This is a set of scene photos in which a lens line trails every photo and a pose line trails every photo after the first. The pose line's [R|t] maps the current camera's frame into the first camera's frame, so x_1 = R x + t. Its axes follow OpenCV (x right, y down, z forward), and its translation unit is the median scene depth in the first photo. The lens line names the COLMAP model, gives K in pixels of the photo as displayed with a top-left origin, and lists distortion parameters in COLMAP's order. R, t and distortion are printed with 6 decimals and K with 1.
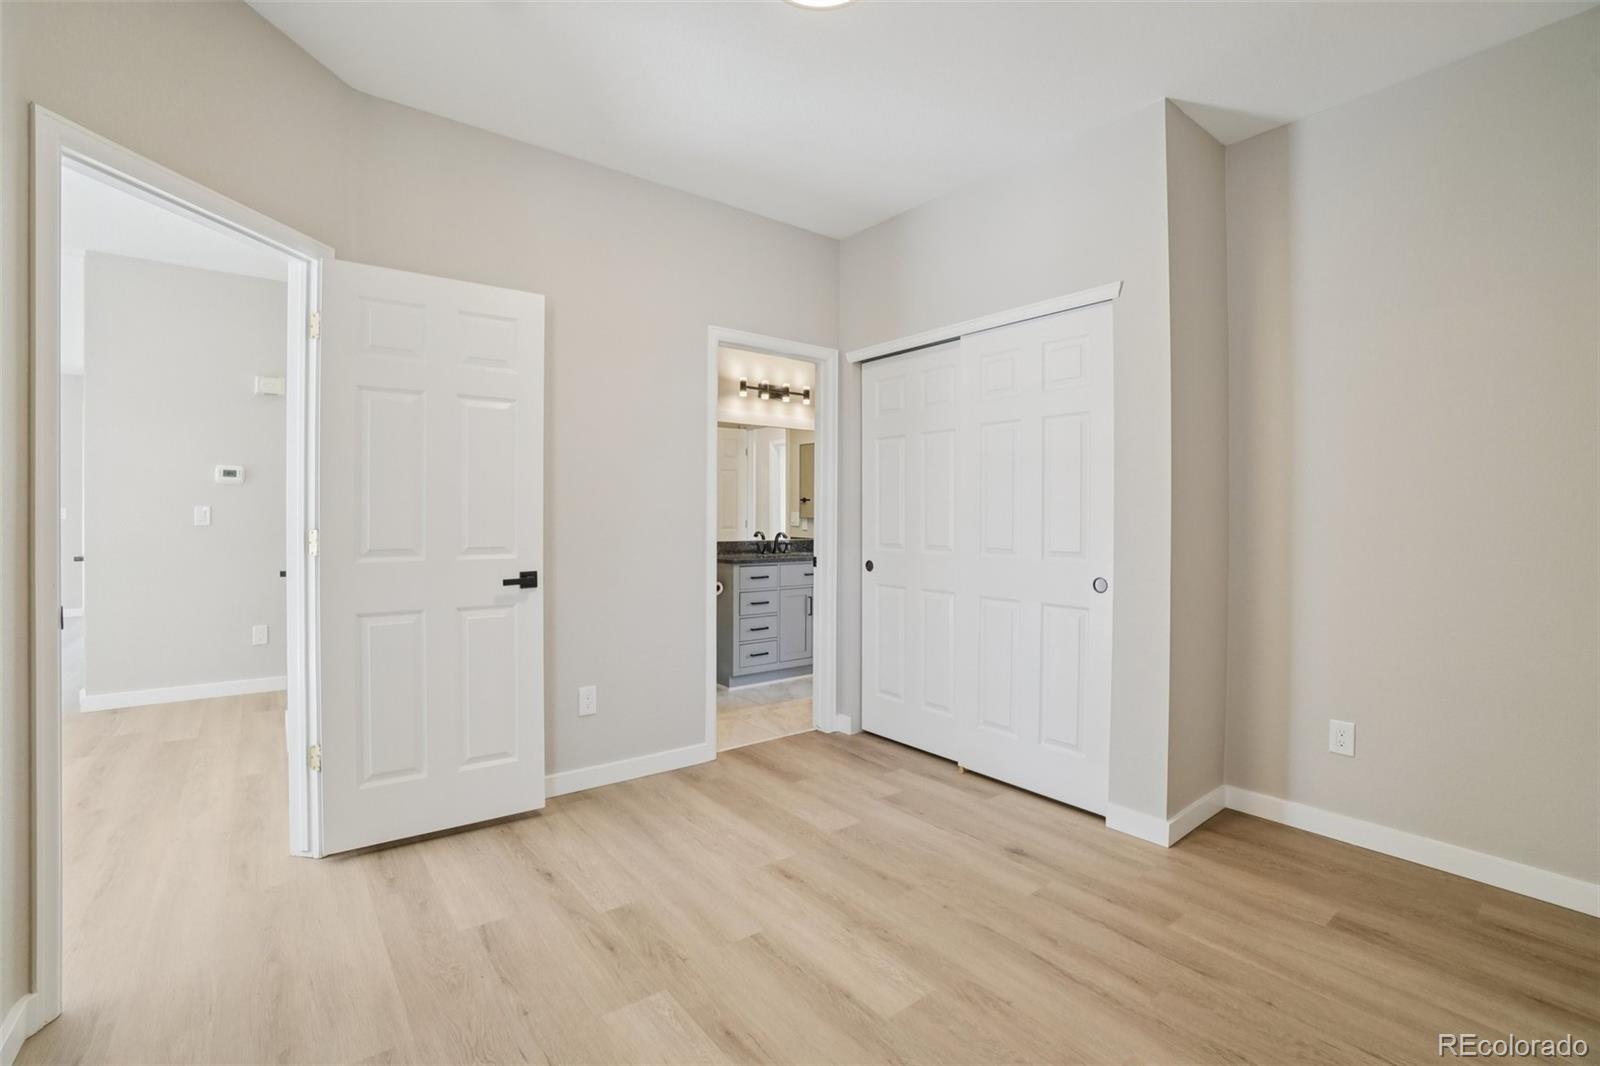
lens RADIAL K [[709.8, 0, 795.9], [0, 709.8, 523.8], [0, 0, 1]] dist [-0.061746, 0.022787]
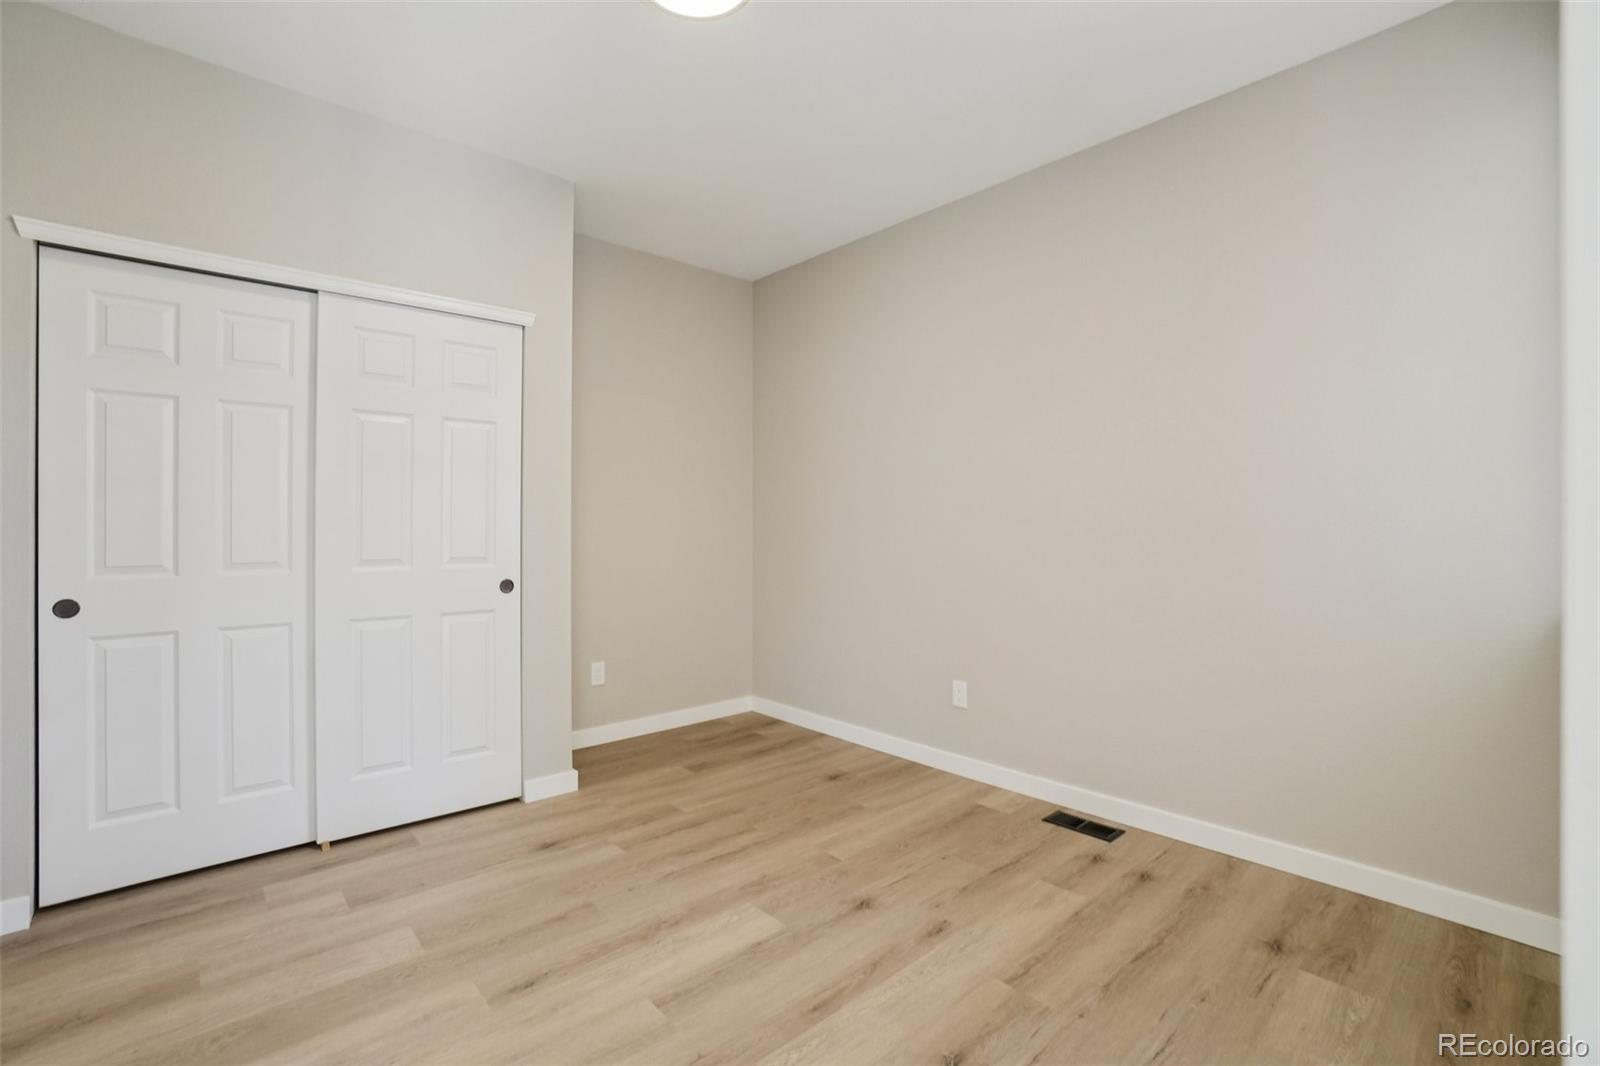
lens RADIAL K [[709.8, 0, 795.9], [0, 709.8, 523.8], [0, 0, 1]] dist [-0.061746, 0.022787]
pose [[-0.070401, -0.004249, 0.997510, -0.801744], [0.003373, 0.999984, 0.004497, -0.012455], [-0.997513, 0.003681, -0.070386, 0.761123]]
